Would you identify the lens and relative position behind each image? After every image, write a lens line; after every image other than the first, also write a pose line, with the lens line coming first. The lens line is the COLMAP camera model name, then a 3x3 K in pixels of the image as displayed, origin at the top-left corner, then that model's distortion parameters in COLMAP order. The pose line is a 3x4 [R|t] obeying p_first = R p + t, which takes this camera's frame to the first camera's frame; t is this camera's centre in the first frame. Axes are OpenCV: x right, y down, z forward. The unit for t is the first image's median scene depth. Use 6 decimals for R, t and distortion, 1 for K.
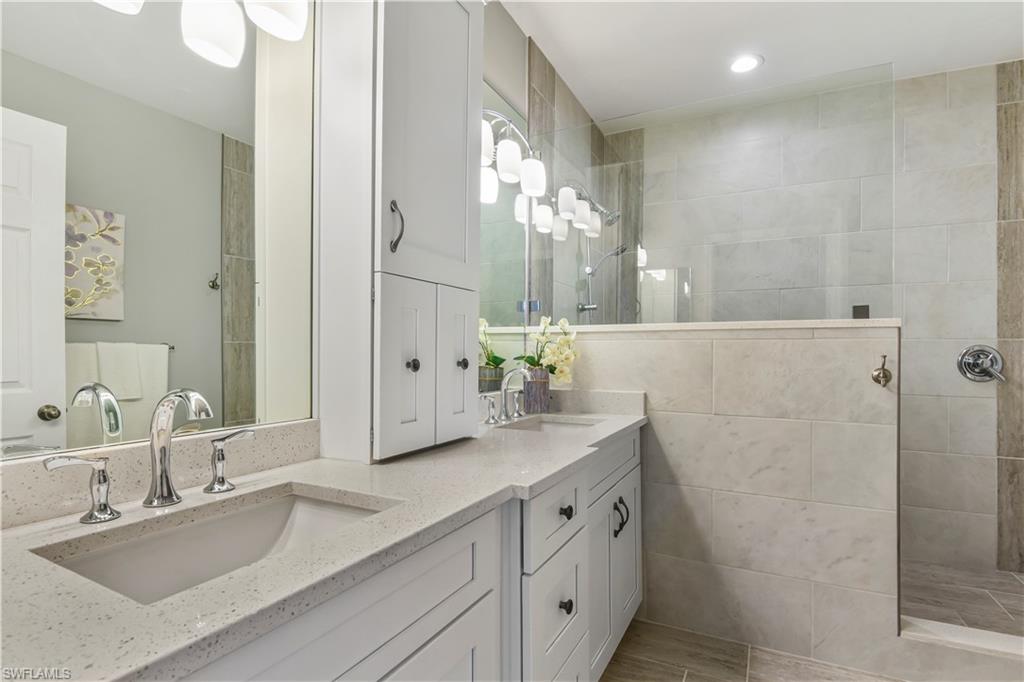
lens RADIAL K [[468.6, 0, 507.6], [0, 468.6, 340.7], [0, 0, 1]] dist [0.054650, -0.034299]
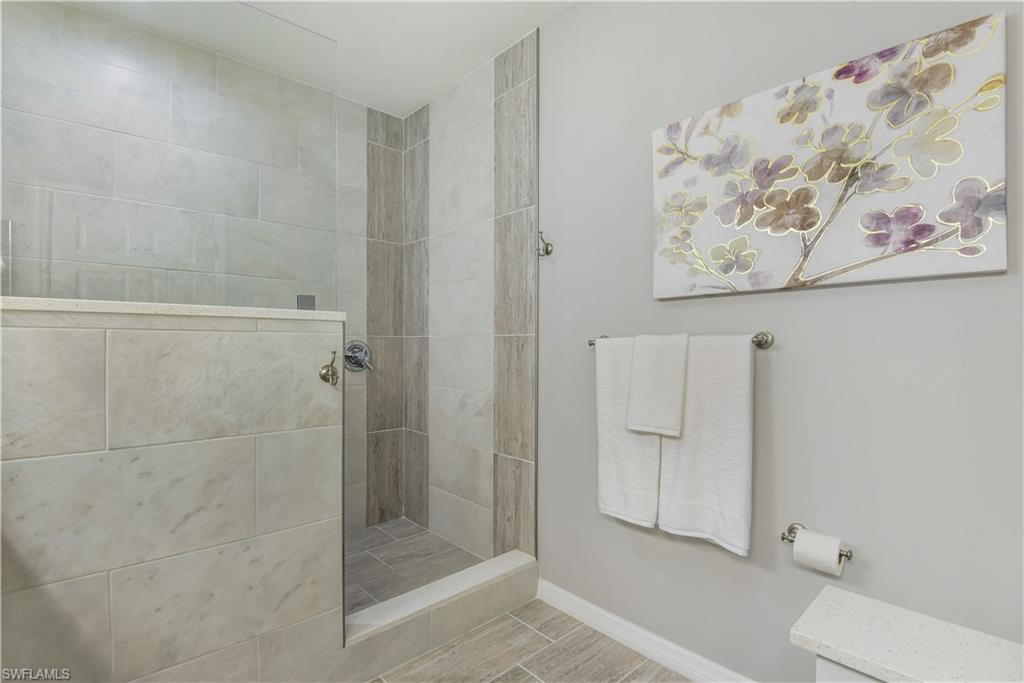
lens RADIAL K [[473.0, 0, 515.1], [0, 473.0, 344.0], [0, 0, 1]] dist [0.025610, -0.035759]
pose [[0.345210, 0.000173, 0.938525, 0.041686], [-0.019234, 0.999791, 0.006890, 0.003051], [-0.938328, -0.020431, 0.345141, 0.311313]]
